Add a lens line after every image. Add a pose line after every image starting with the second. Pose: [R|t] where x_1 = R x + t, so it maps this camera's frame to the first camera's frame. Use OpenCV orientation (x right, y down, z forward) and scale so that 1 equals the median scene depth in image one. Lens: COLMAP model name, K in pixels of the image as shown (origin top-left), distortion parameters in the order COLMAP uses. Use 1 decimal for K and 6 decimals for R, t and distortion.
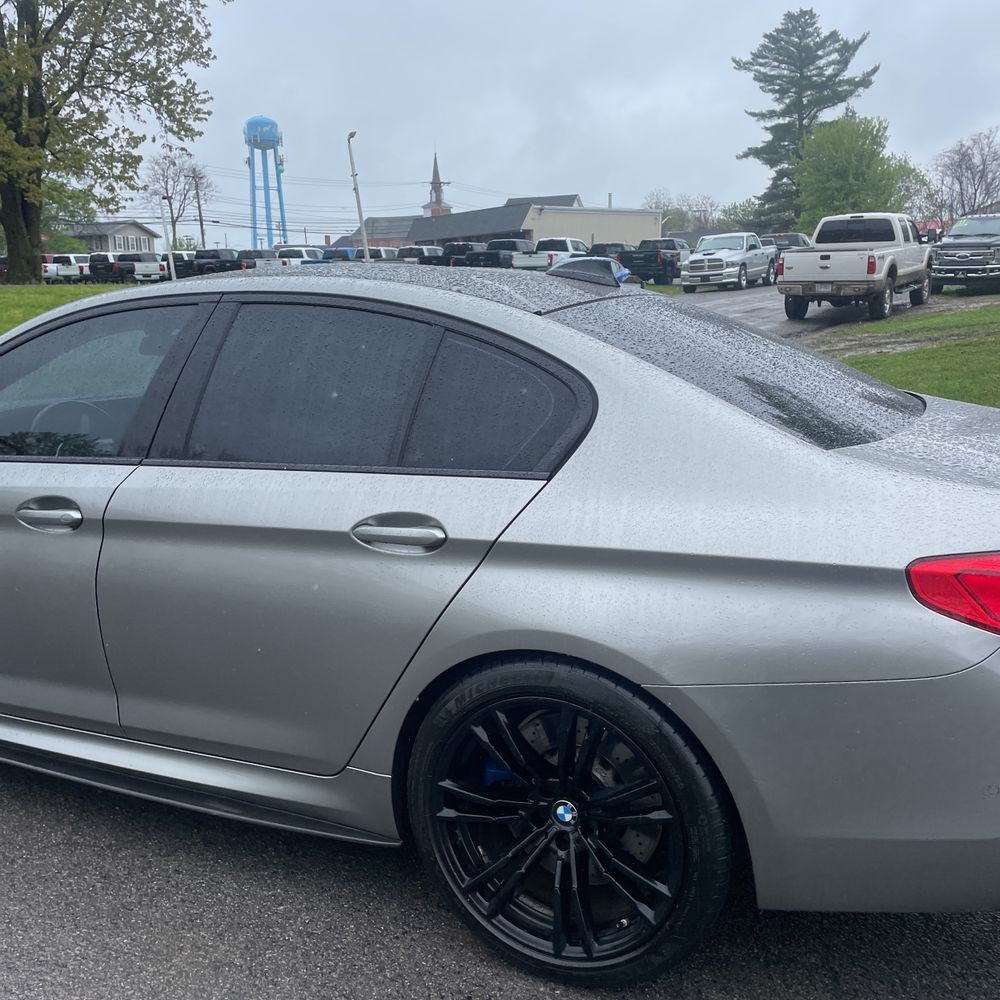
lens RADIAL K [[1013.3, 0, 500.0], [0, 1013.3, 500.0], [0, 0, 1]] dist [0.096035, -0.130598]
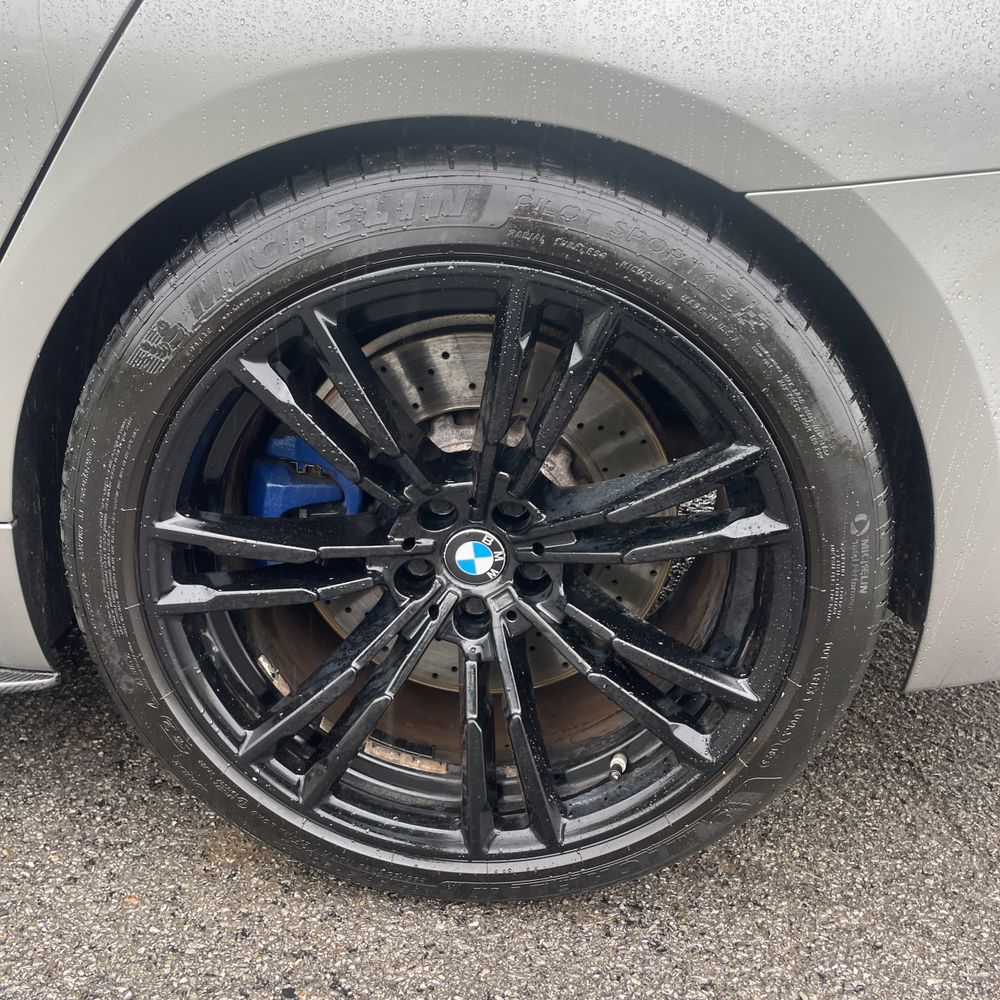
lens RADIAL K [[1002.2, 0, 516.5], [0, 1002.2, 497.4], [0, 0, 1]] dist [0.086901, -0.123394]
pose [[0.919423, -0.101036, 0.380069, -0.067775], [0.010599, 0.972450, 0.232872, 0.154520], [-0.393127, -0.210079, 0.895164, 0.521581]]
